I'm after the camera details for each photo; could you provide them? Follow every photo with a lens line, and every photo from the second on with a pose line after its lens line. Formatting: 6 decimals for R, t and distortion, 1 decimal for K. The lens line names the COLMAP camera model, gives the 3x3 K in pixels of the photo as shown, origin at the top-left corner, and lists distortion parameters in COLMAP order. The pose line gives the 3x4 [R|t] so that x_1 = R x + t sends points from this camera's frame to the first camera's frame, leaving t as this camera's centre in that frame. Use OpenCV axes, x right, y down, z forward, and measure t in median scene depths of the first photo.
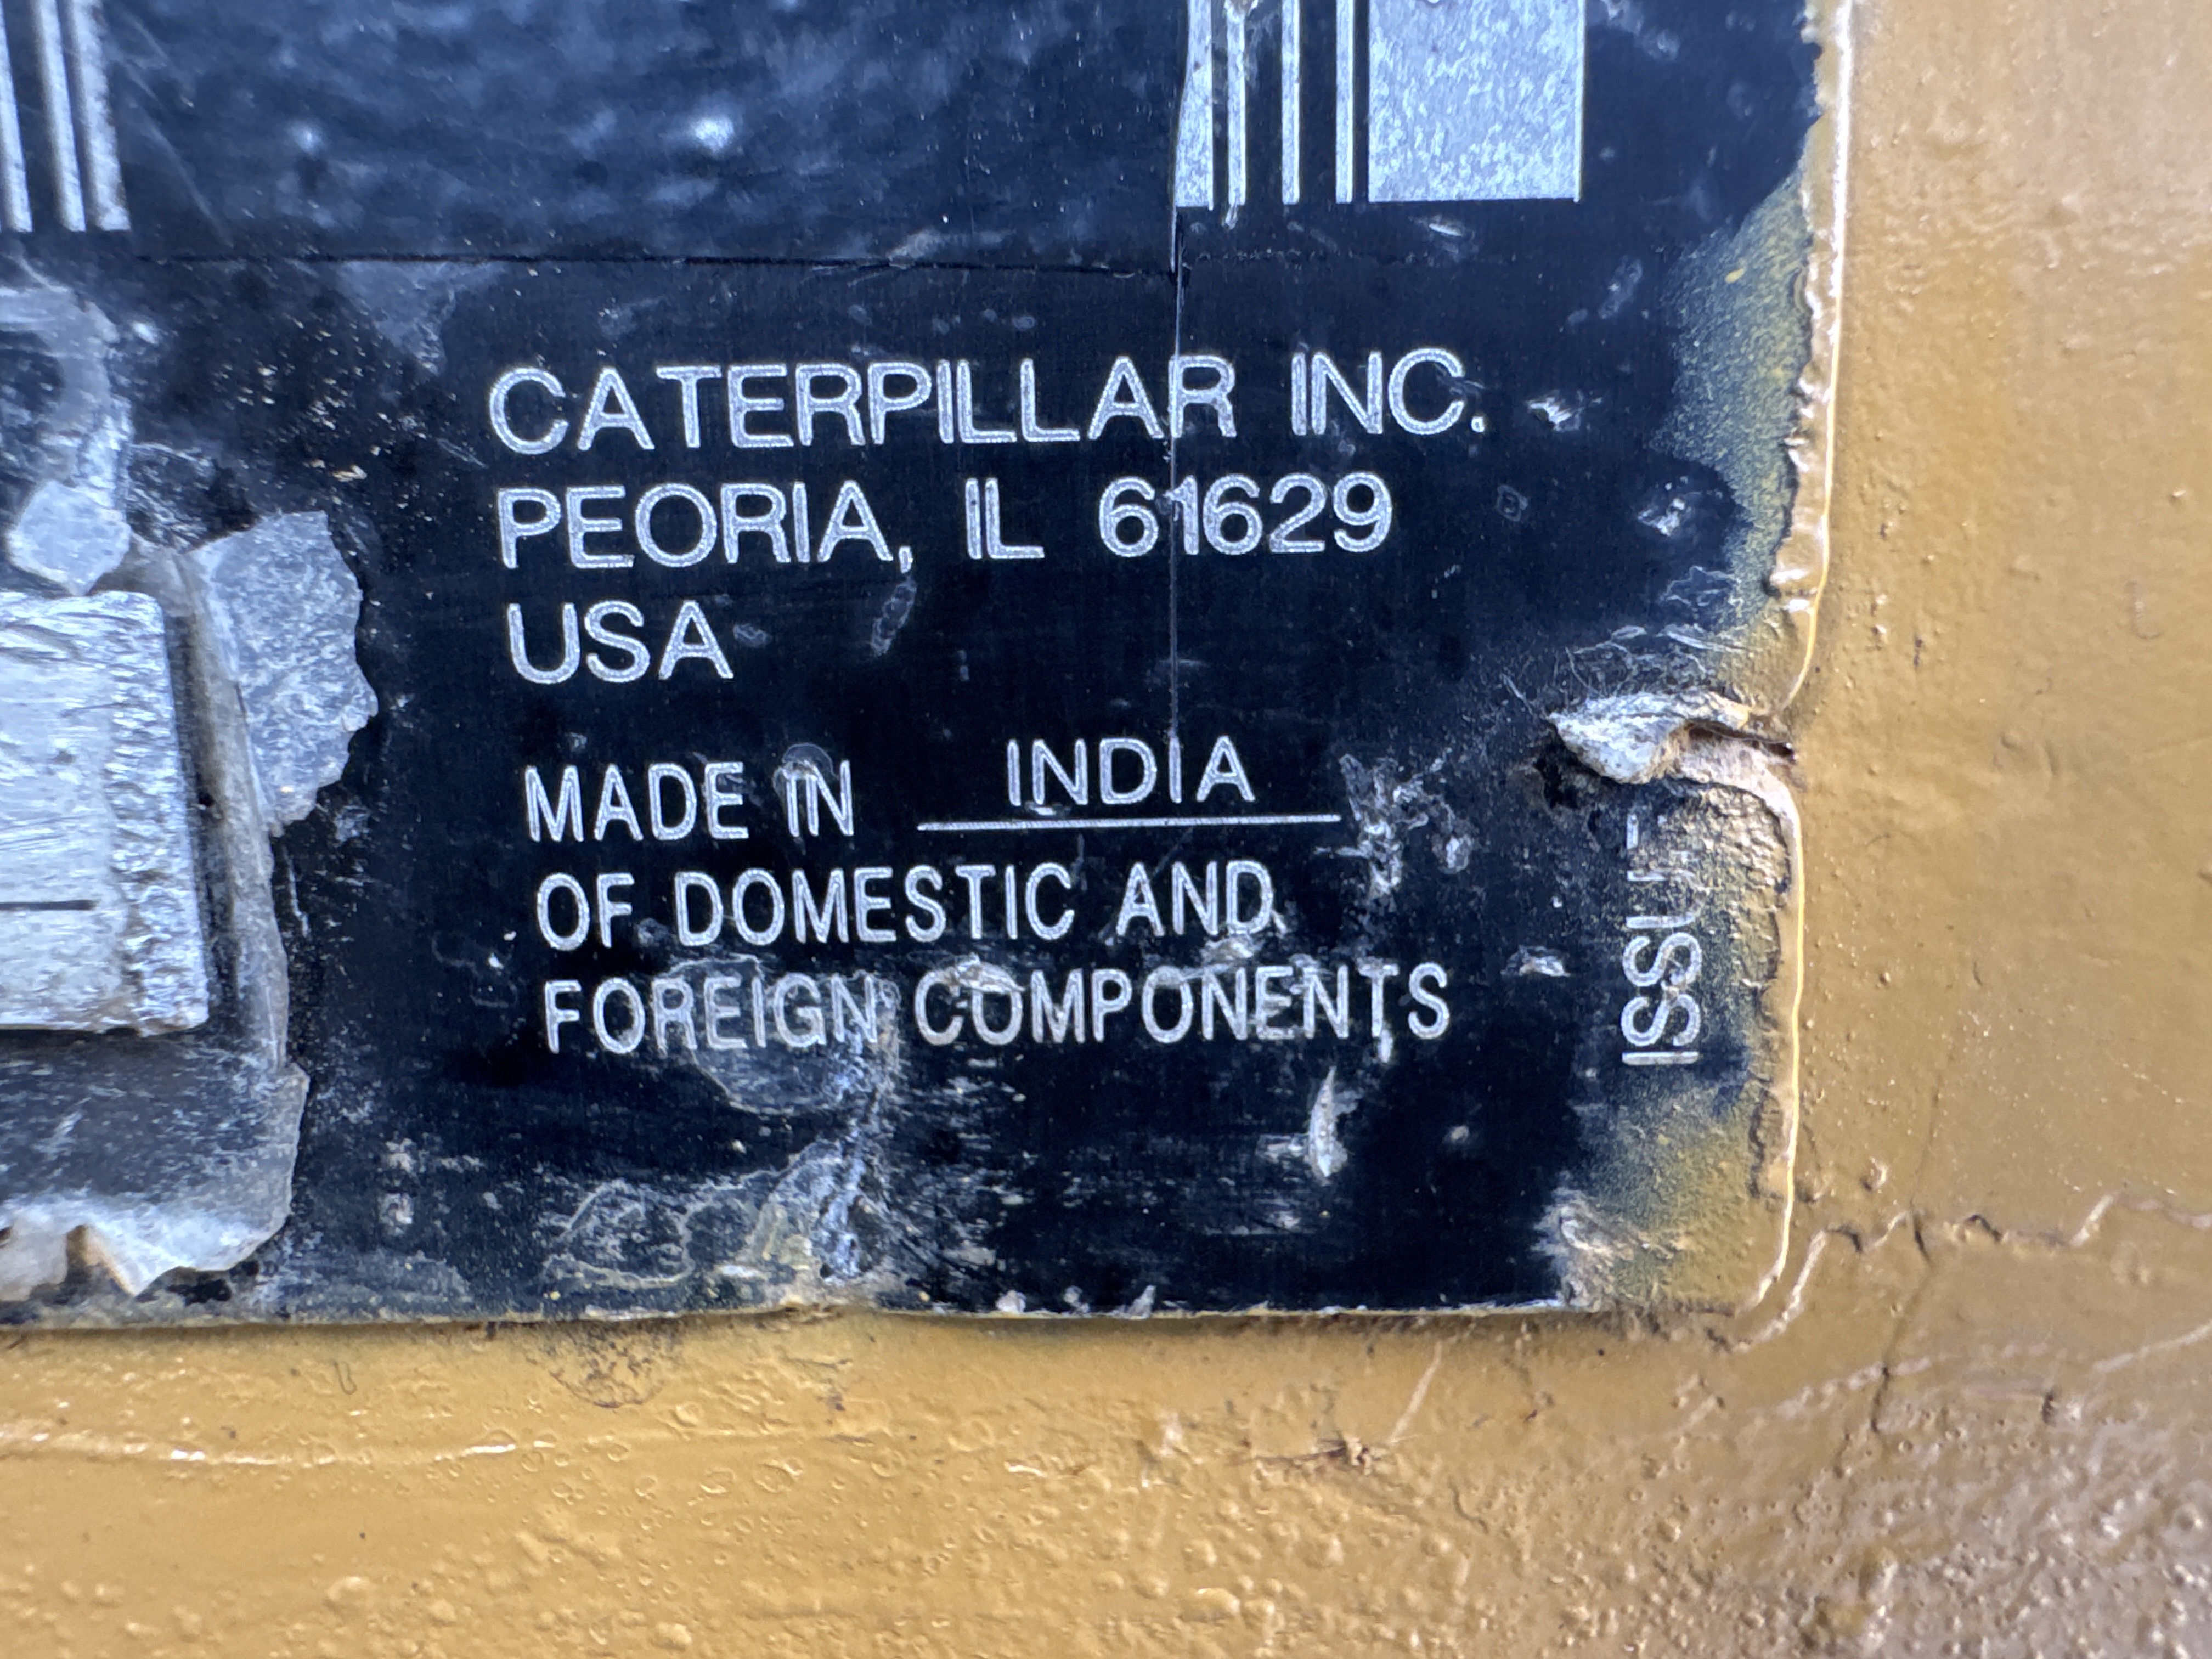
lens RADIAL K [[1530.8, 0, 1106.3], [0, 1530.8, 835.8], [0, 0, 1]] dist [-0.008962, 0.001340]
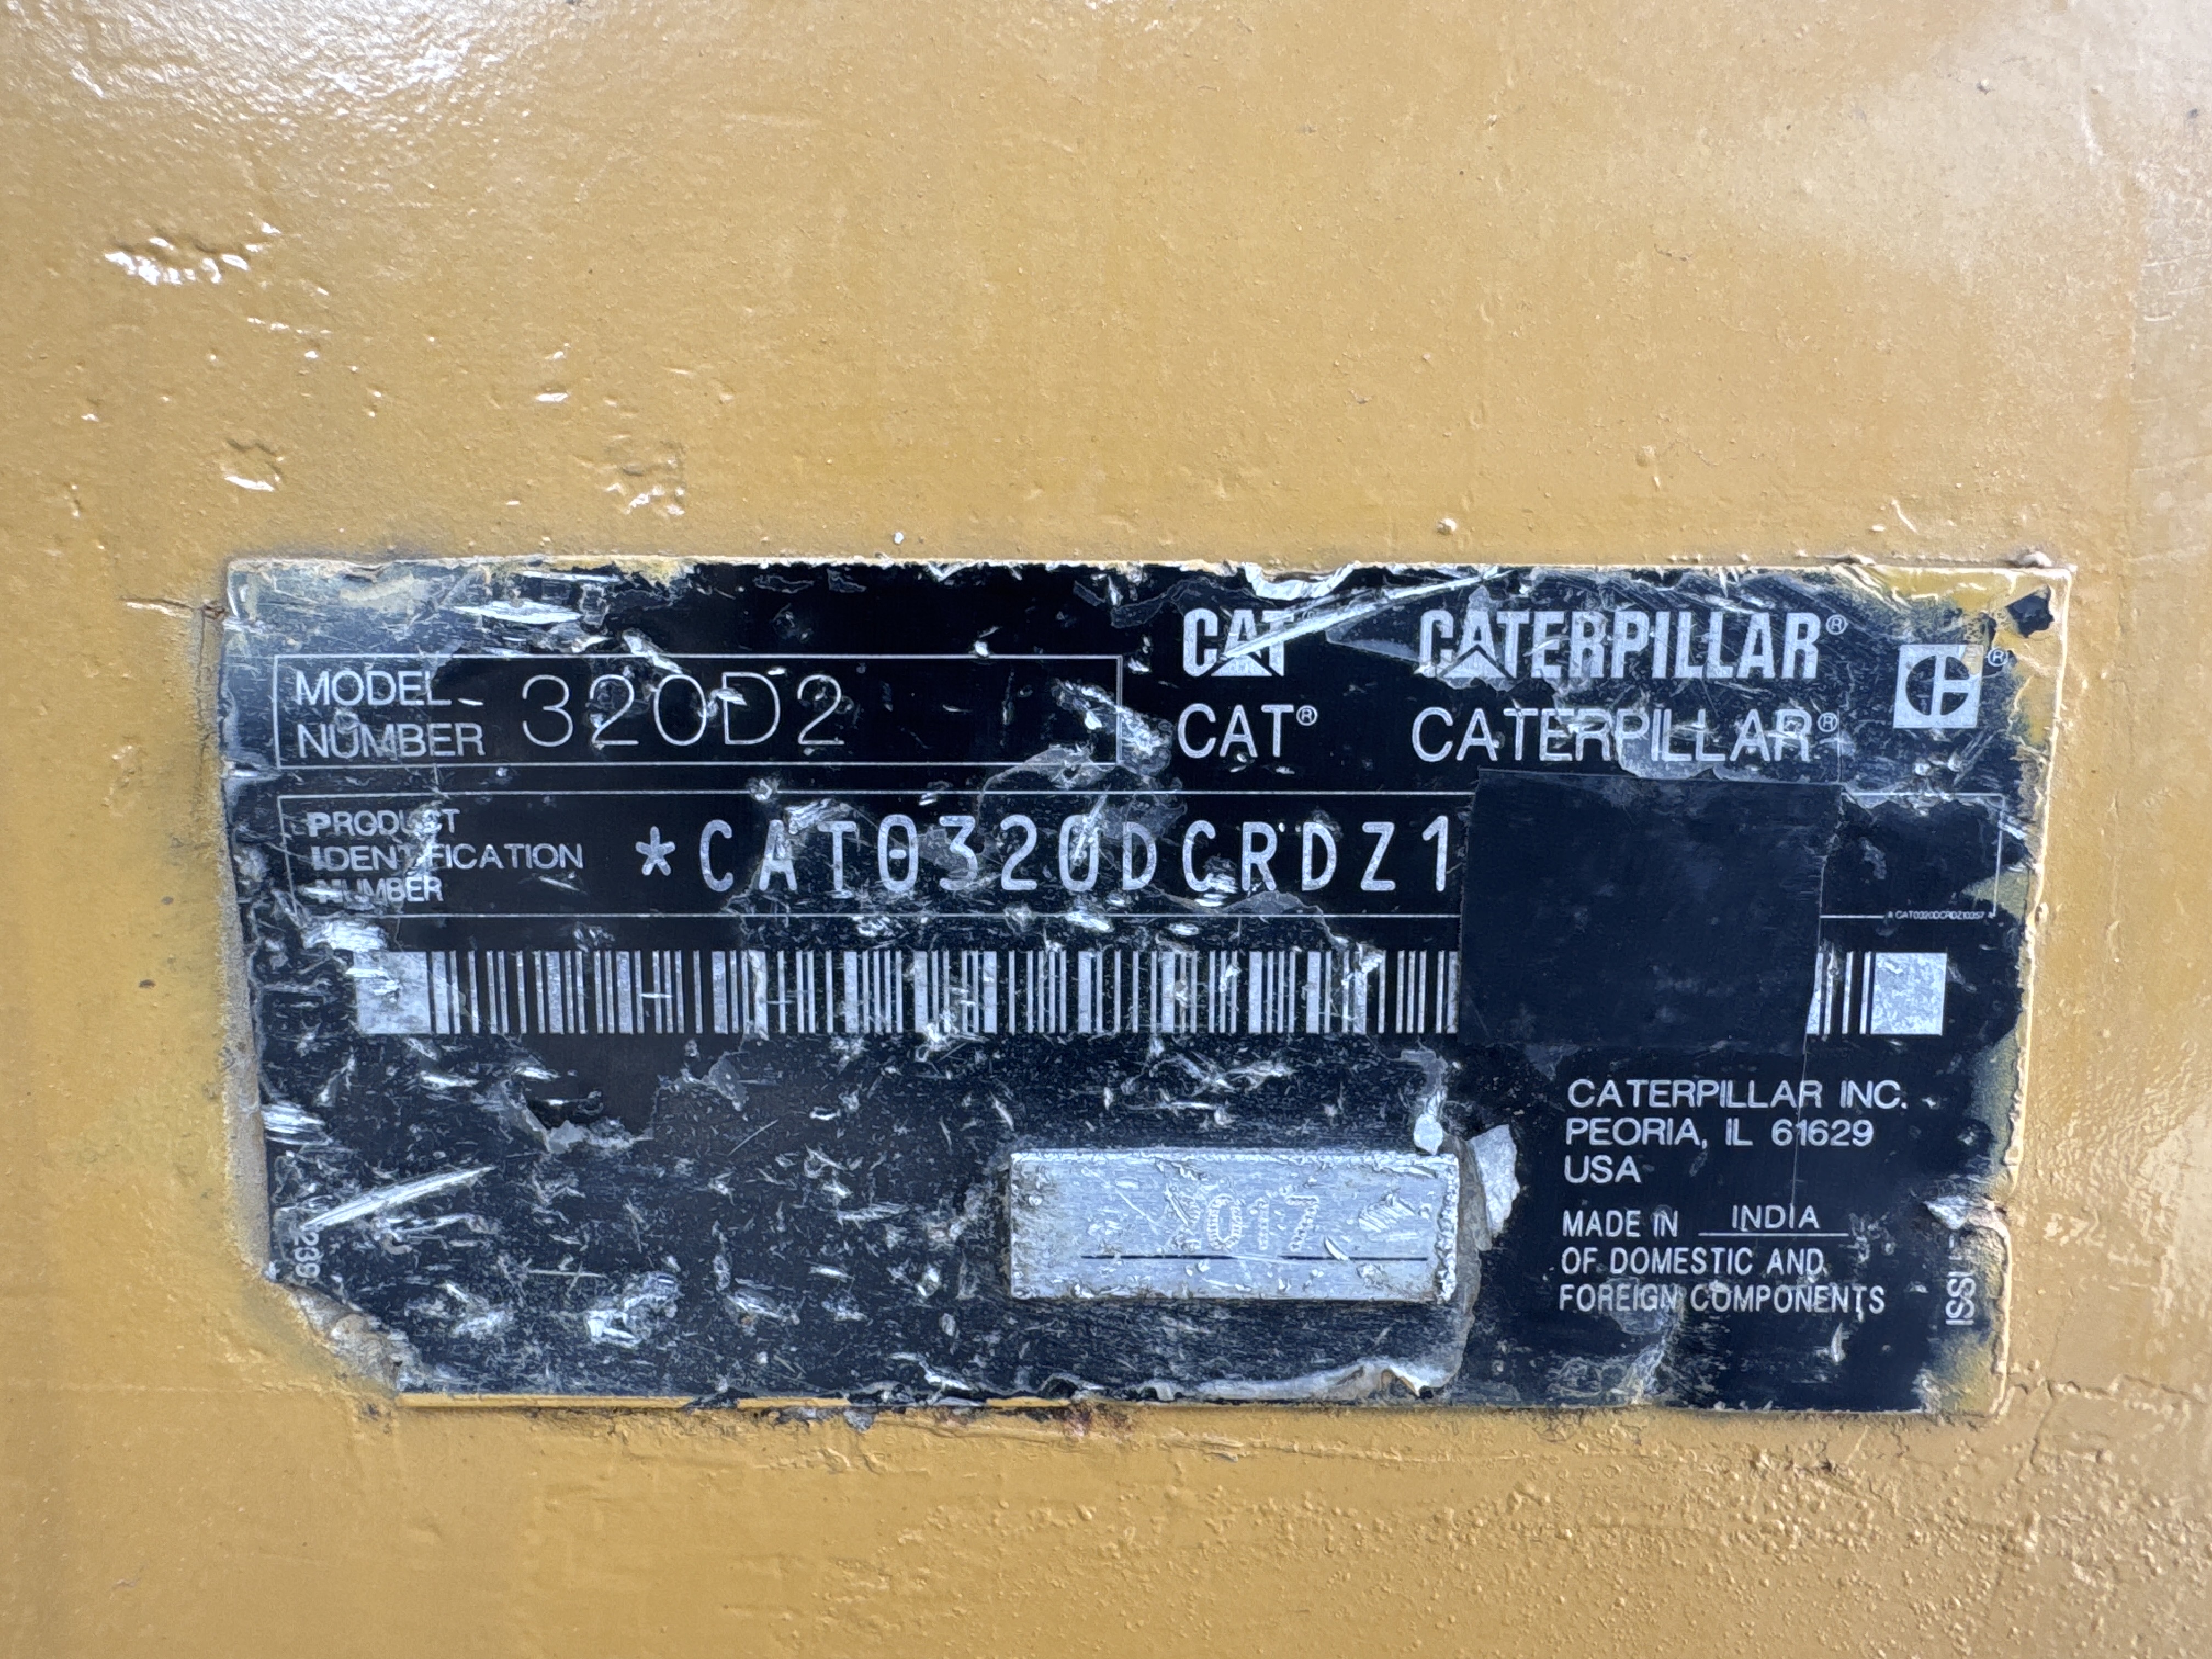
lens RADIAL K [[1530.8, 0, 1106.1], [0, 1530.8, 823.6], [0, 0, 1]] dist [-0.008962, 0.001340]
pose [[0.999648, 0.026371, -0.003014, -1.221737], [-0.026495, 0.998192, -0.053949, -0.577552], [0.001585, 0.054009, 0.998539, -1.847713]]
